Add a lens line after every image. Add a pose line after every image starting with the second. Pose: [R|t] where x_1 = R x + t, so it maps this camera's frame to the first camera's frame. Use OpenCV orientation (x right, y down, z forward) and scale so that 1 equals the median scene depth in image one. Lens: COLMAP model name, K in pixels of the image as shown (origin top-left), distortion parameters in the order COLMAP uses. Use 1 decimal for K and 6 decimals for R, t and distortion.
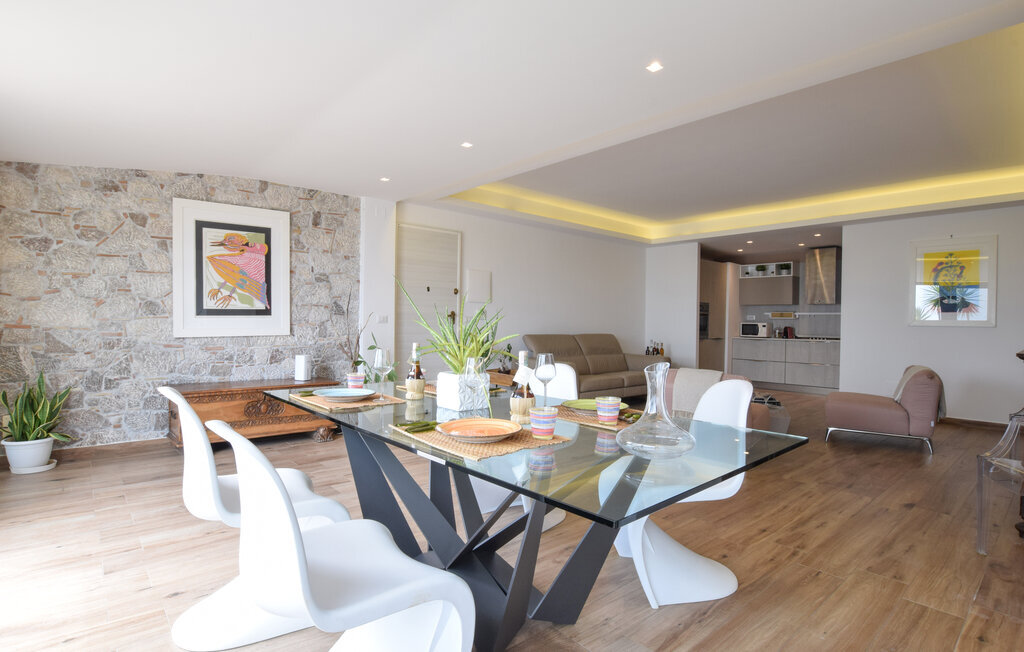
lens RADIAL K [[516.6, 0, 527.4], [0, 516.6, 327.7], [0, 0, 1]] dist [0.000408, 0.000391]
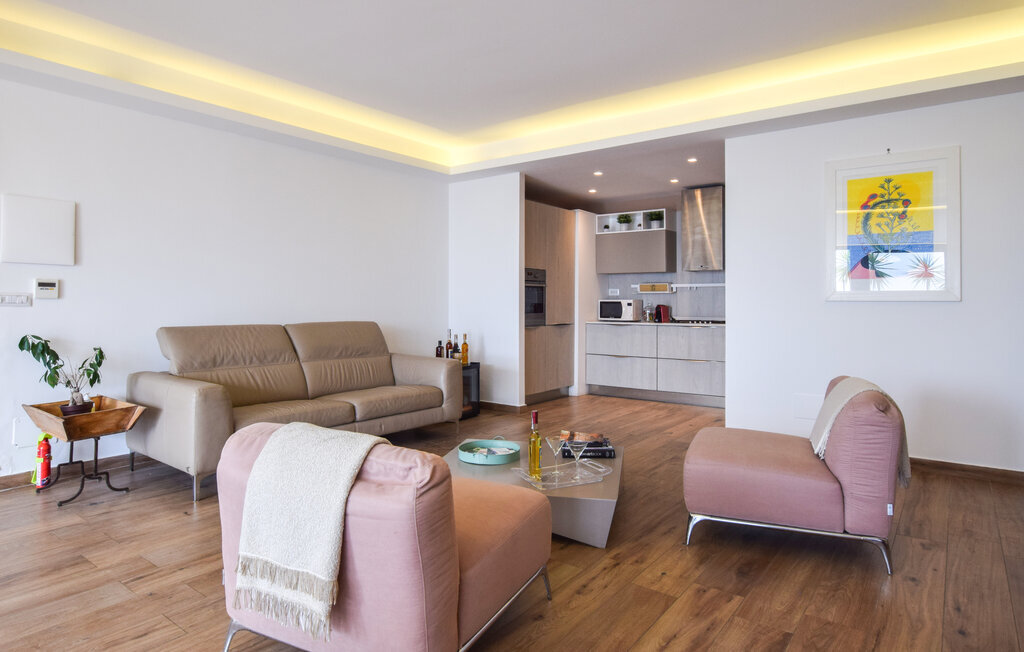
lens RADIAL K [[593.0, 0, 522.8], [0, 593.0, 297.7], [0, 0, 1]] dist [-0.007350, -0.000269]
pose [[0.983098, -0.010485, 0.182780, 0.194842], [0.013850, 0.999757, -0.017144, -0.000574], [-0.182555, 0.019386, 0.983004, 0.286397]]
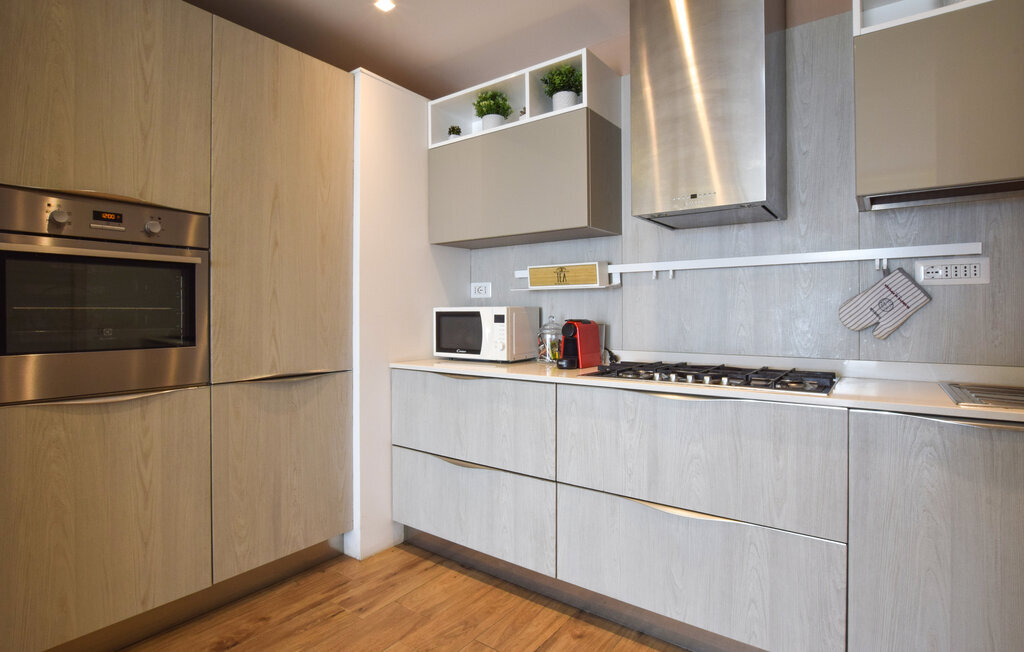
lens RADIAL K [[520.0, 0, 512.7], [0, 520.0, 315.3], [0, 0, 1]] dist [-0.017337, 0.000119]
pose [[0.983507, -0.015026, 0.180243, 0.453402], [0.016906, 0.999817, -0.008902, -0.002658], [-0.180077, 0.011803, 0.983582, 0.805990]]
